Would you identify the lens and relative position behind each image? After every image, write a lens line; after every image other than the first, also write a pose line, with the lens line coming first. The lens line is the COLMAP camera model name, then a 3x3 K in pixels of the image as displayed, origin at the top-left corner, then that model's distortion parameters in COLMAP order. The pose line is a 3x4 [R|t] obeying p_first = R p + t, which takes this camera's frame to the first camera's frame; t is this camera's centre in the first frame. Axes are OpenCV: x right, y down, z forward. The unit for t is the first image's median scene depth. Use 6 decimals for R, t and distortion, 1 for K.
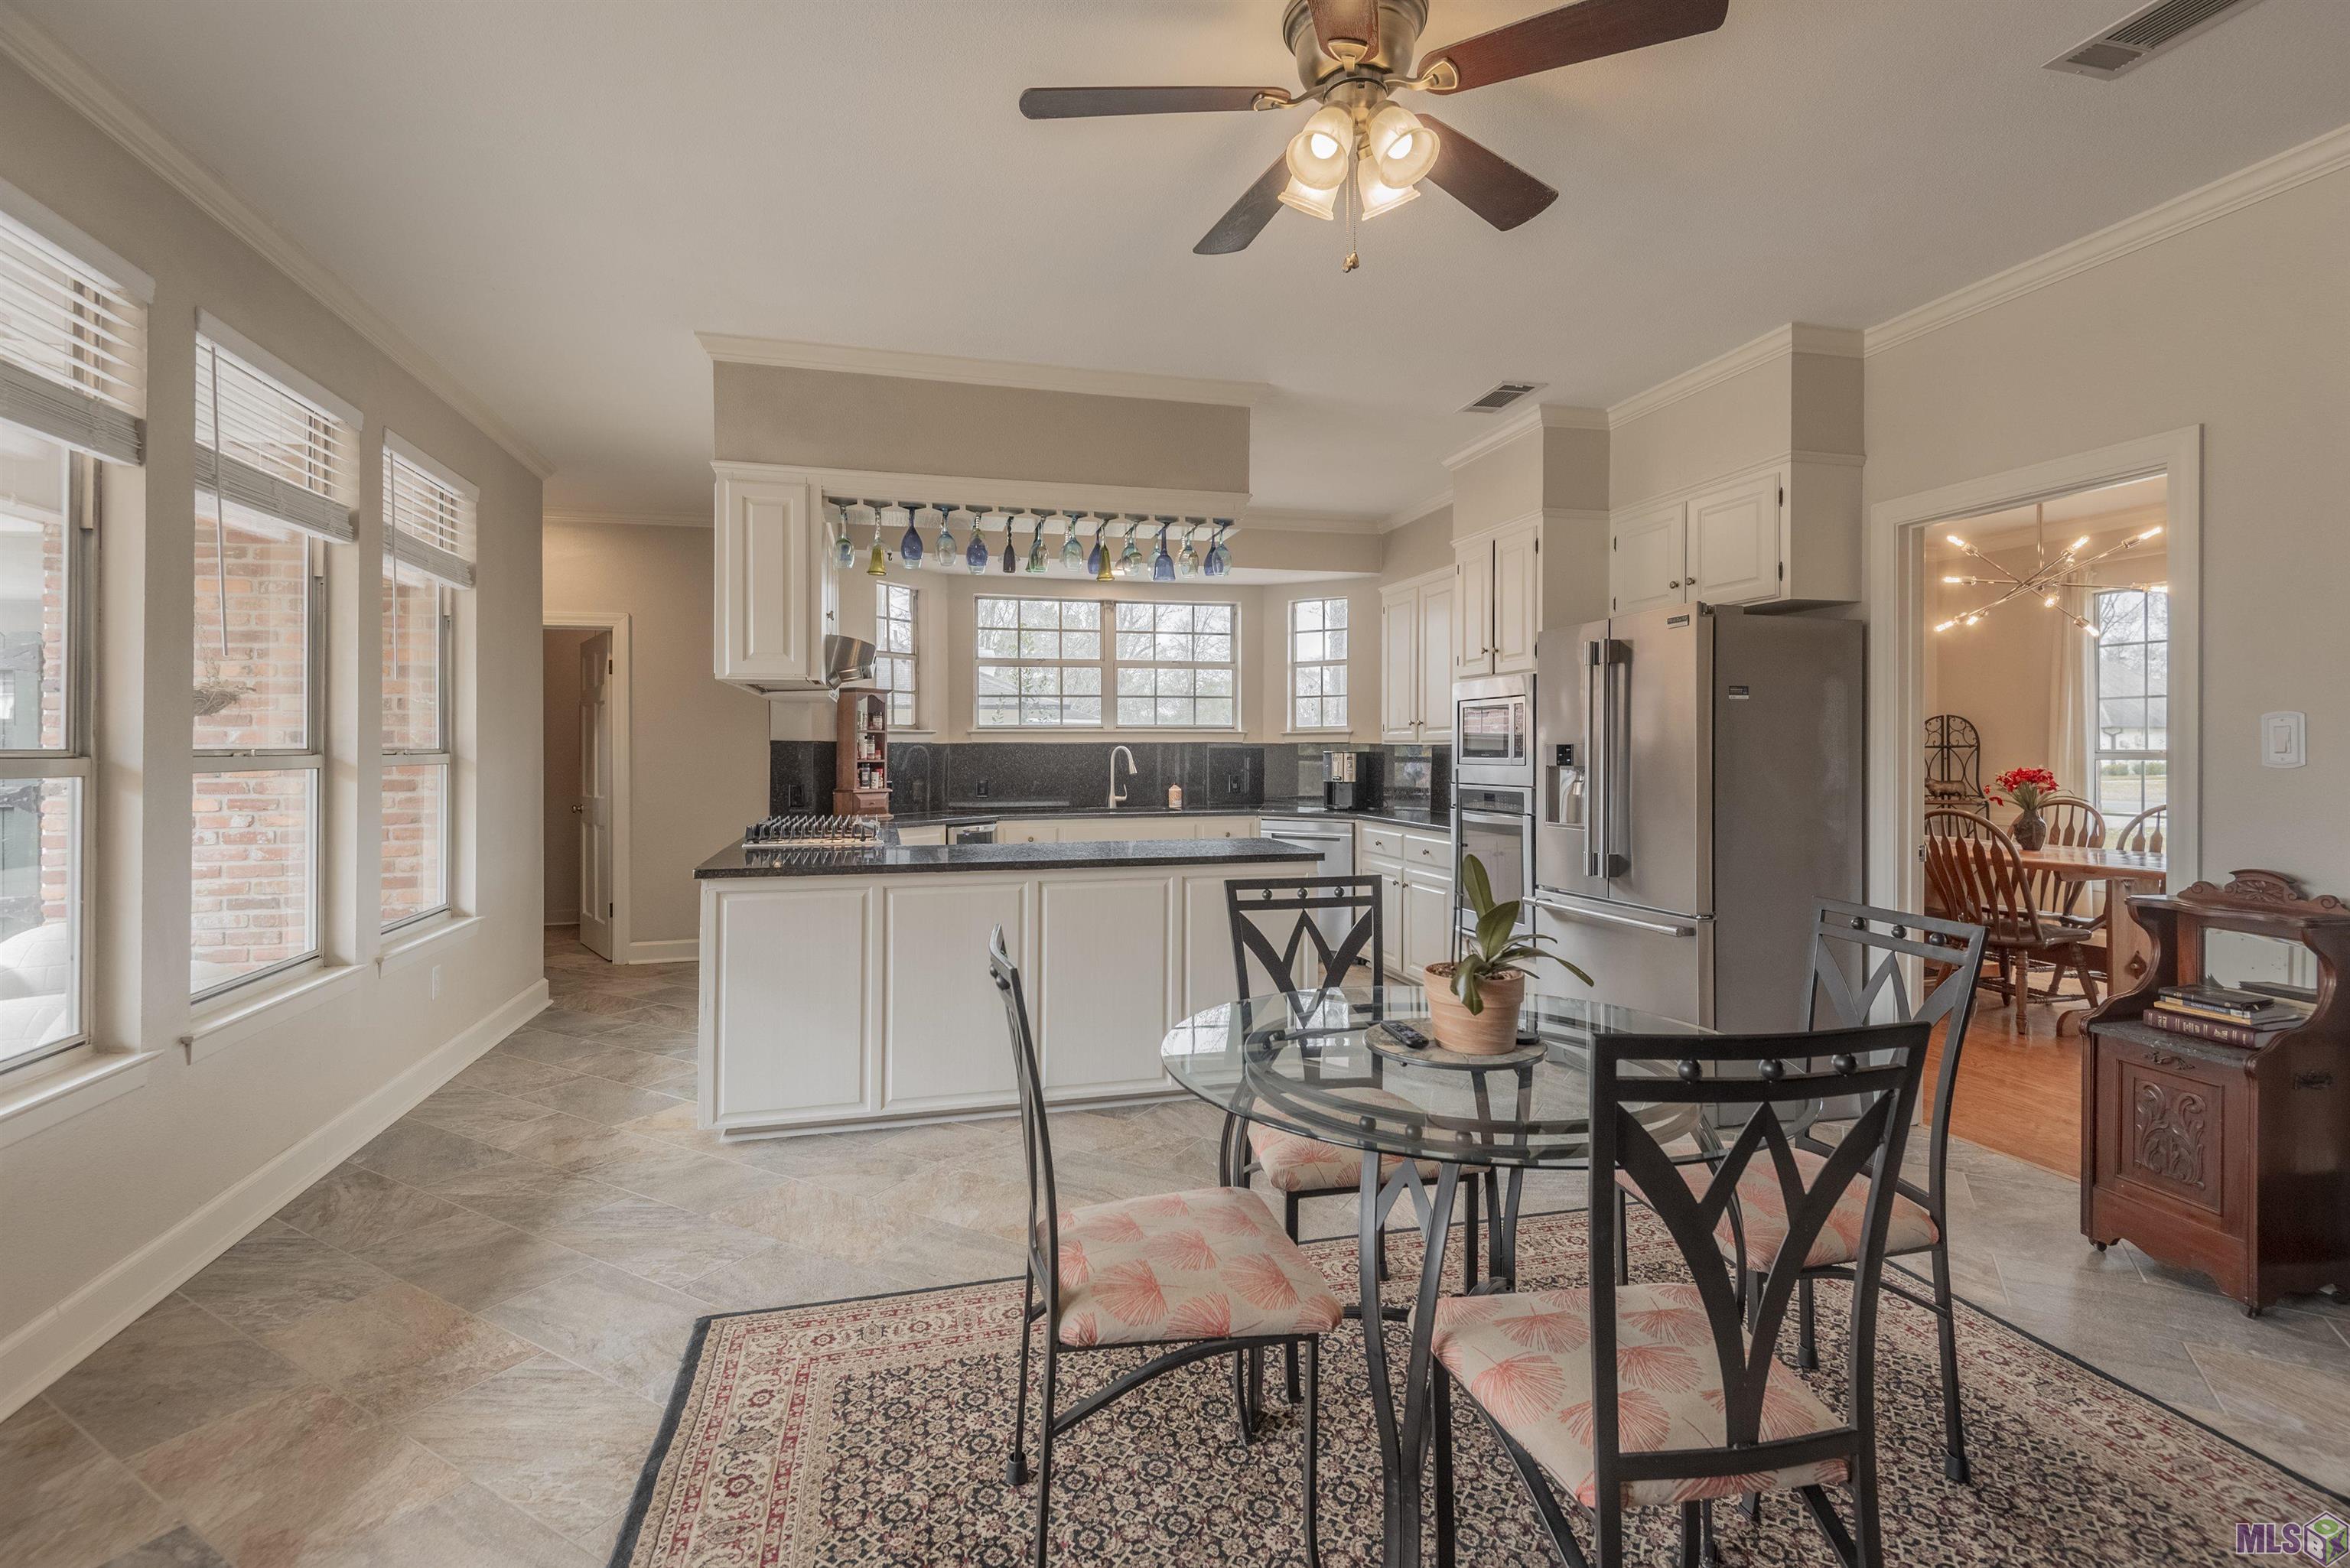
lens RADIAL K [[1085.0, 0, 1163.1], [0, 1085.0, 754.2], [0, 0, 1]] dist [0.006029, 0.000197]
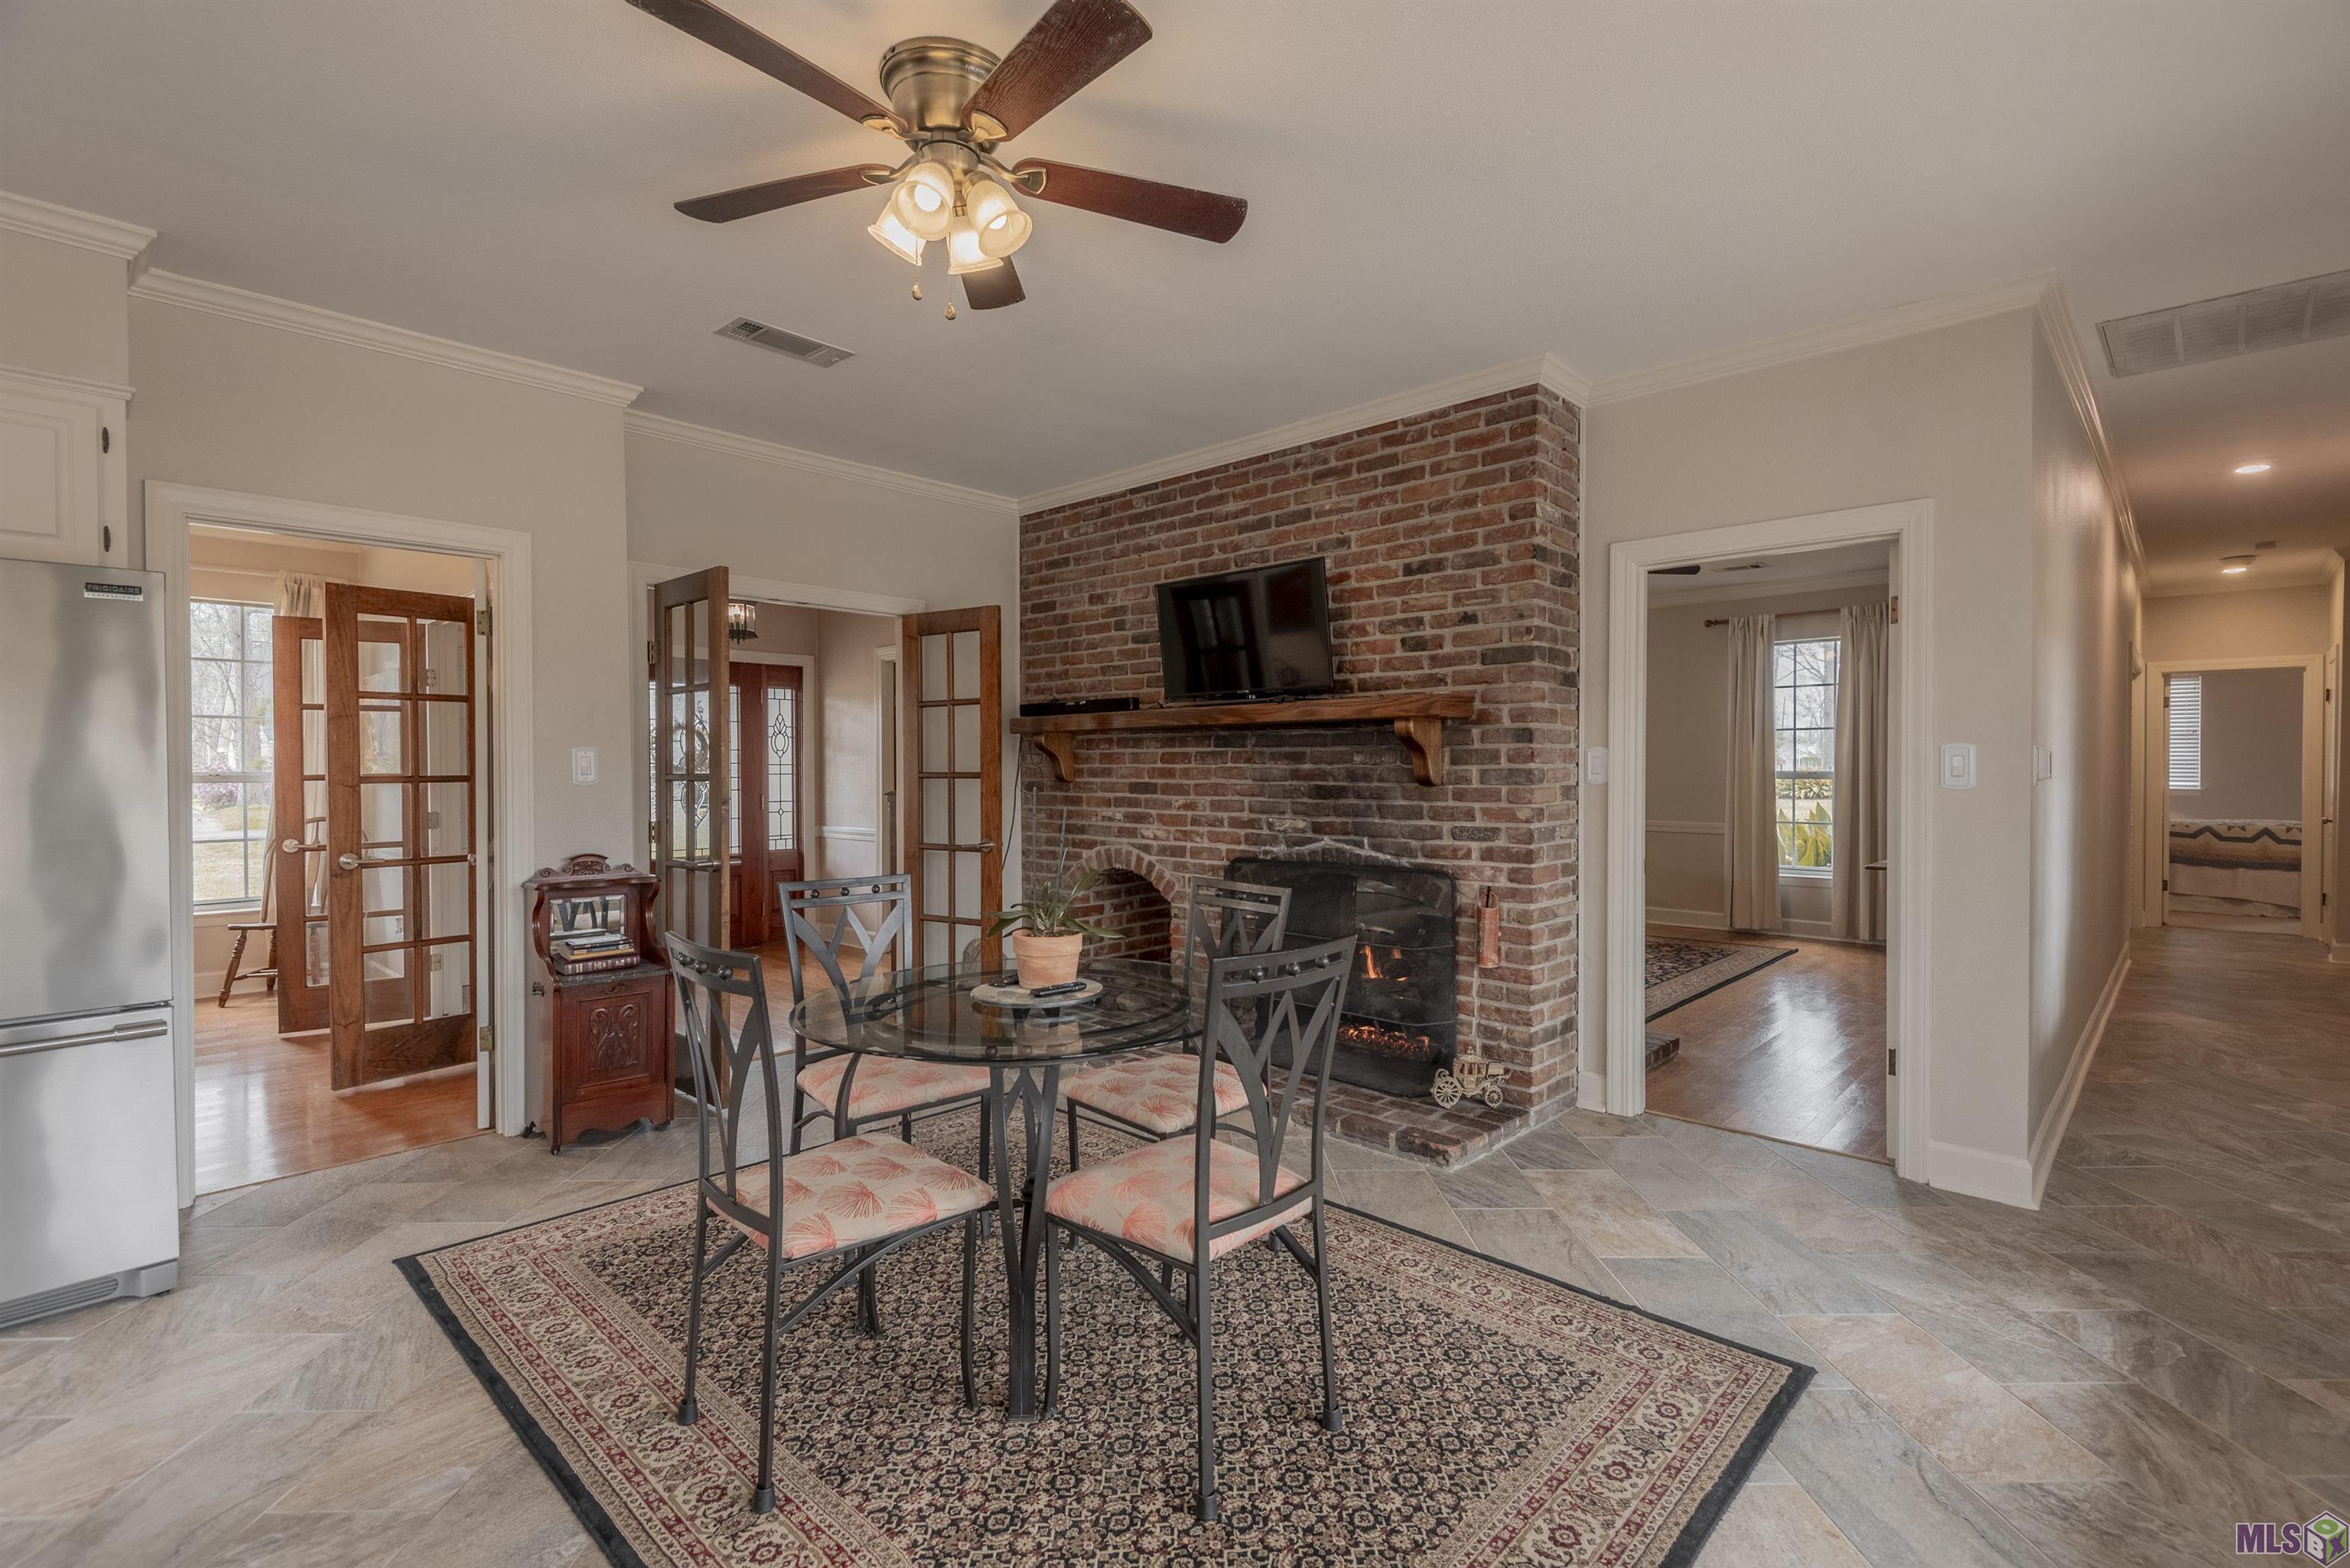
lens RADIAL K [[1085.0, 0, 1176.2], [0, 1085.0, 785.9], [0, 0, 1]] dist [0.006029, 0.000197]
pose [[-0.531595, -0.008567, 0.846955, -1.016061], [0.005251, 0.999896, 0.013410, -0.034677], [-0.846982, 0.011576, -0.531495, 1.801846]]
